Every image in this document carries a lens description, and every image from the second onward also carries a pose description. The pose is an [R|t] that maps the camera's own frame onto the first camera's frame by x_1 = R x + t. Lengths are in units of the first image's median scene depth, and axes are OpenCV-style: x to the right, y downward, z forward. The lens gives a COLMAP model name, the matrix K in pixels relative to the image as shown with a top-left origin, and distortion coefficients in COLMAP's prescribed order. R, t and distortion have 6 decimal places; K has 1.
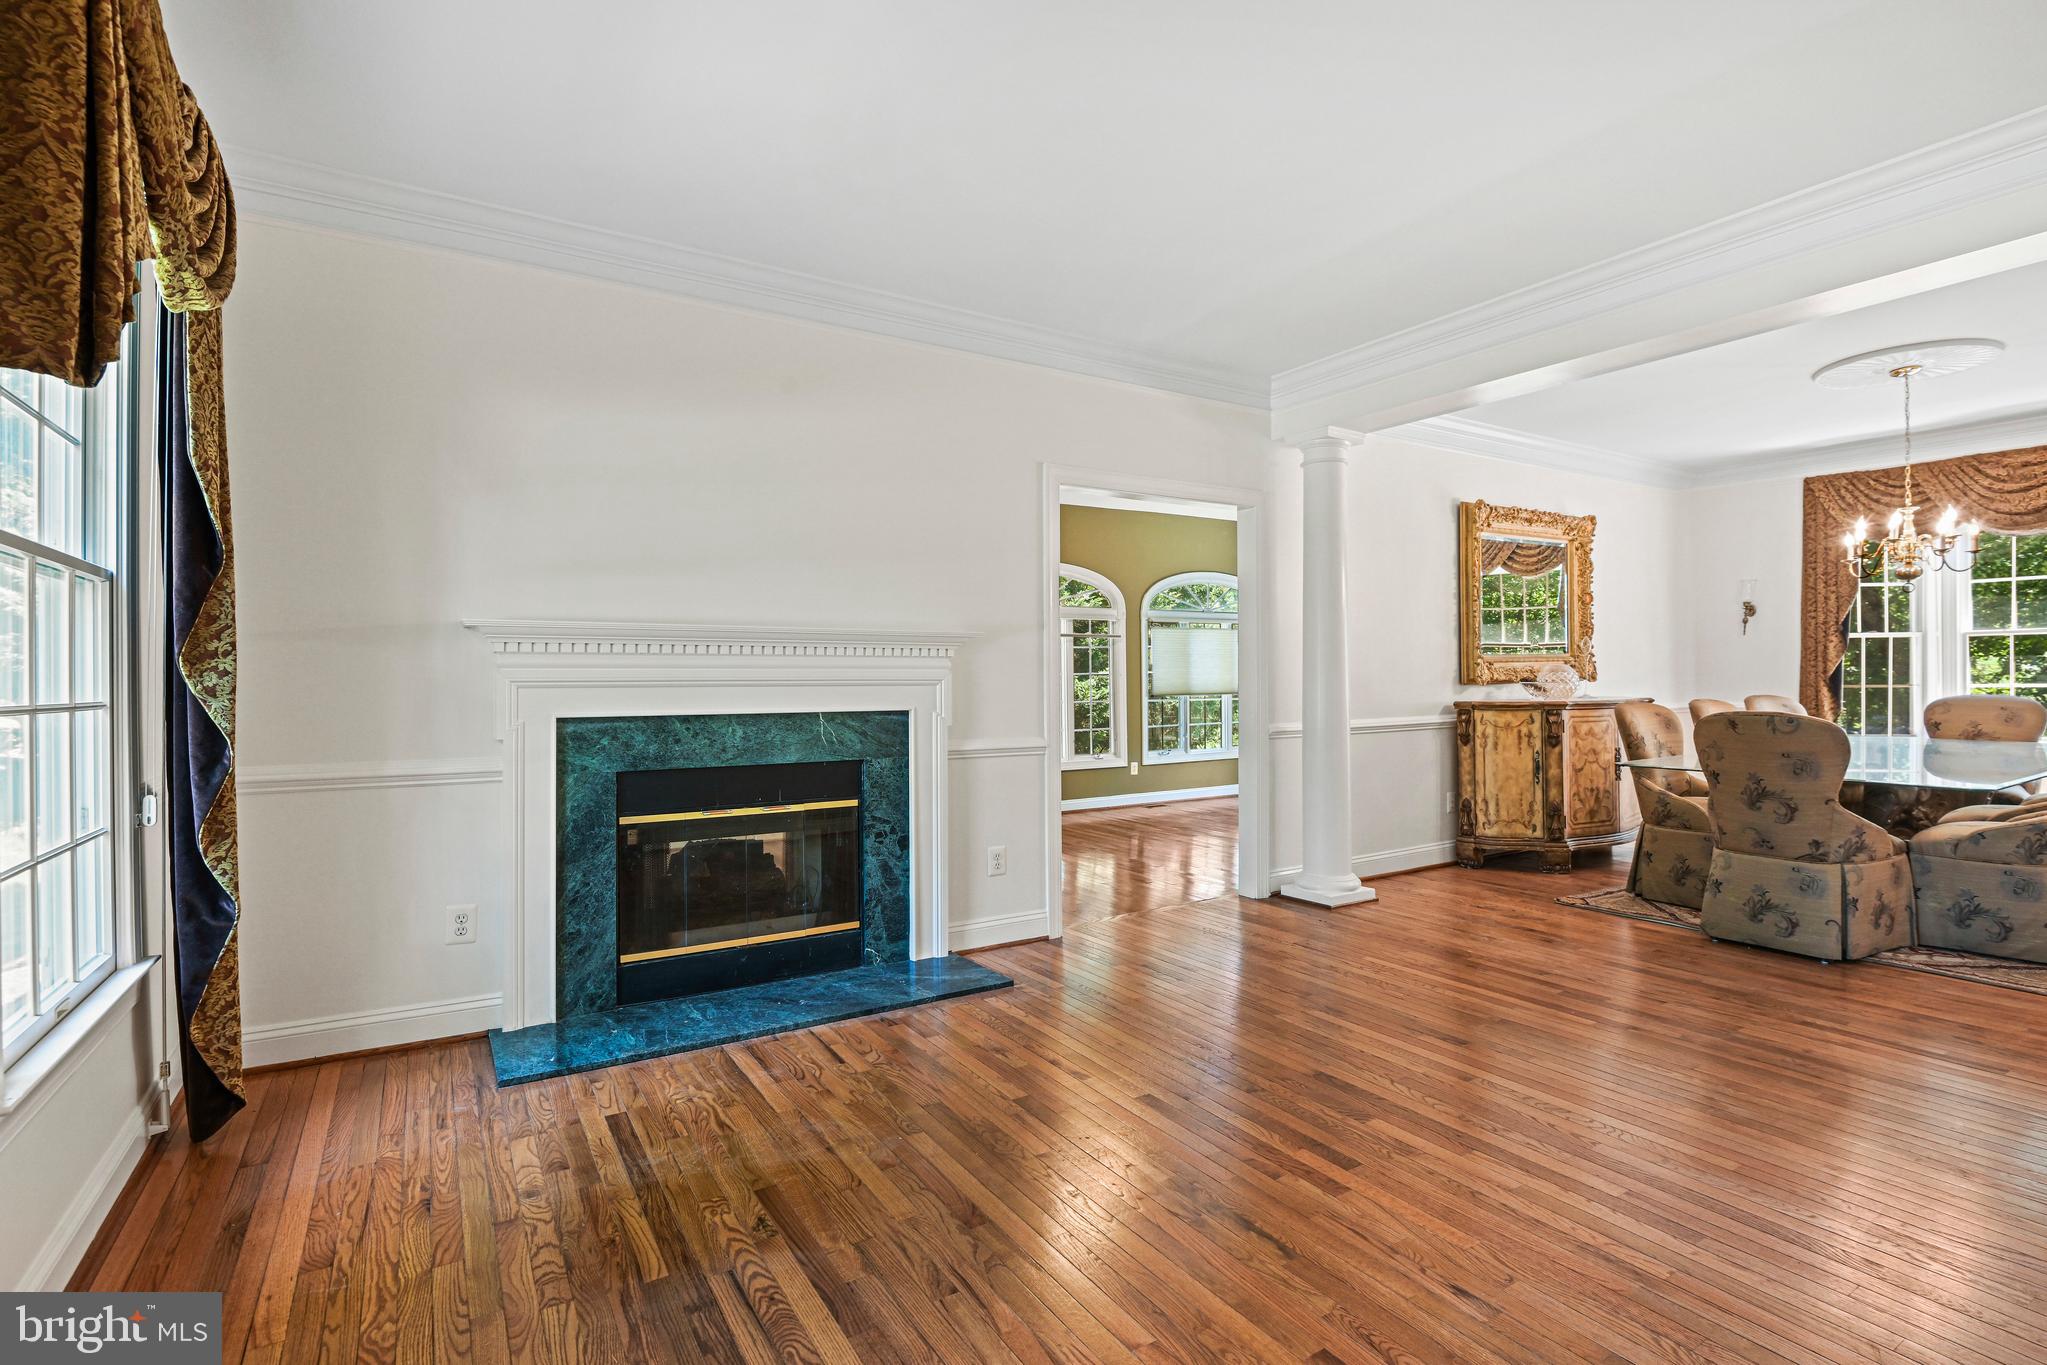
lens RADIAL K [[968.6, 0, 1018.0], [0, 968.6, 676.2], [0, 0, 1]] dist [-0.012734, -0.005329]
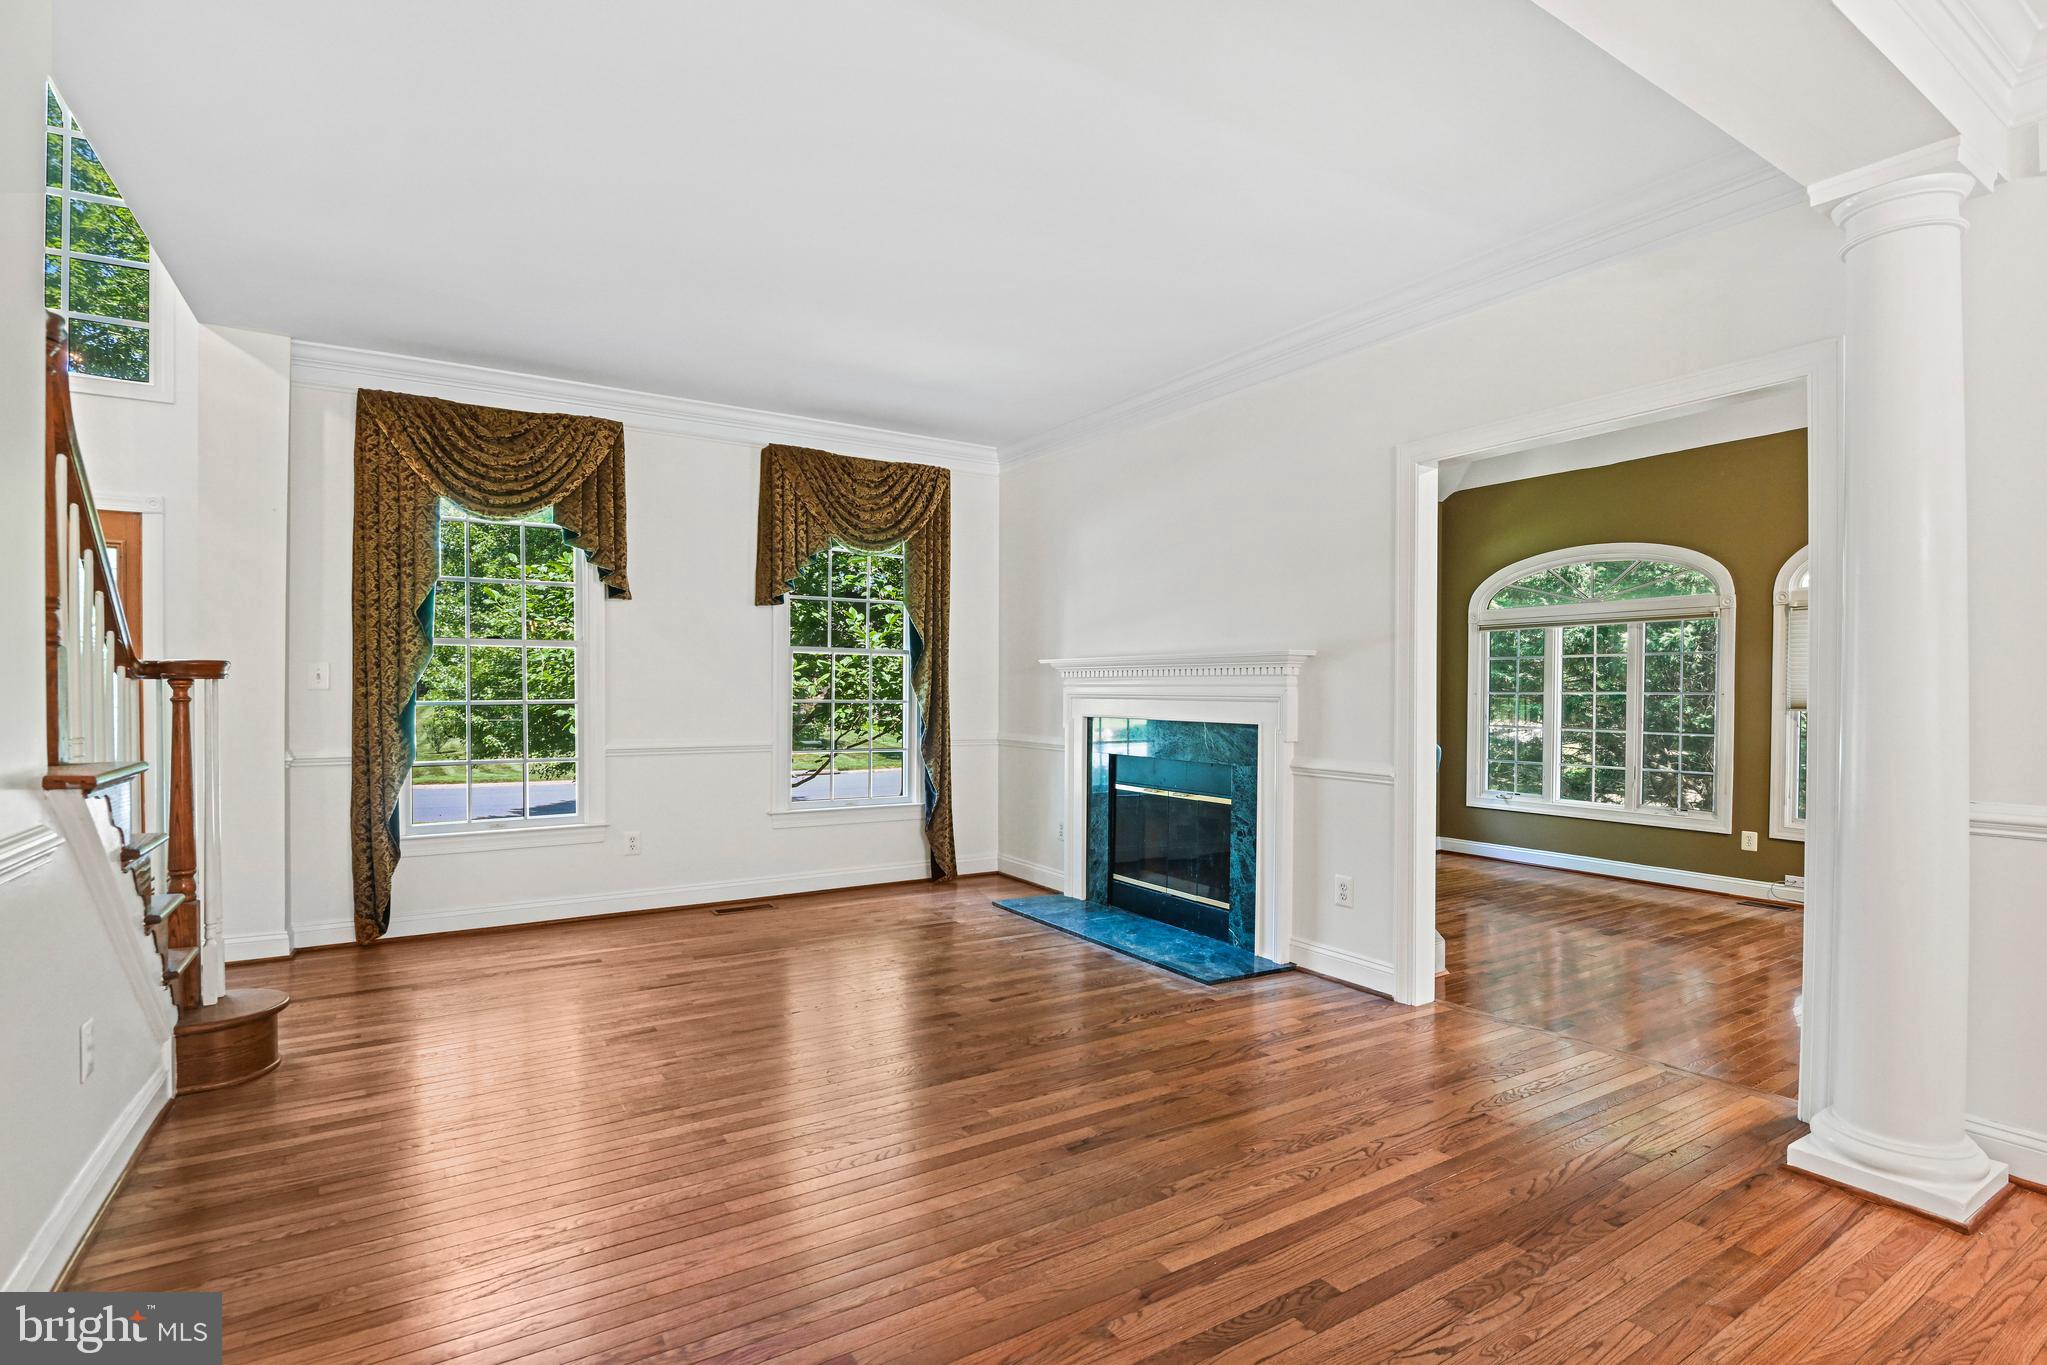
lens RADIAL K [[968.6, 0, 1021.0], [0, 968.6, 695.9], [0, 0, 1]] dist [-0.012734, -0.005329]
pose [[0.003562, 0.008327, -0.999959, 1.011762], [-0.003071, 0.999961, 0.008316, -0.005237], [0.999989, 0.003041, 0.003587, 0.758784]]
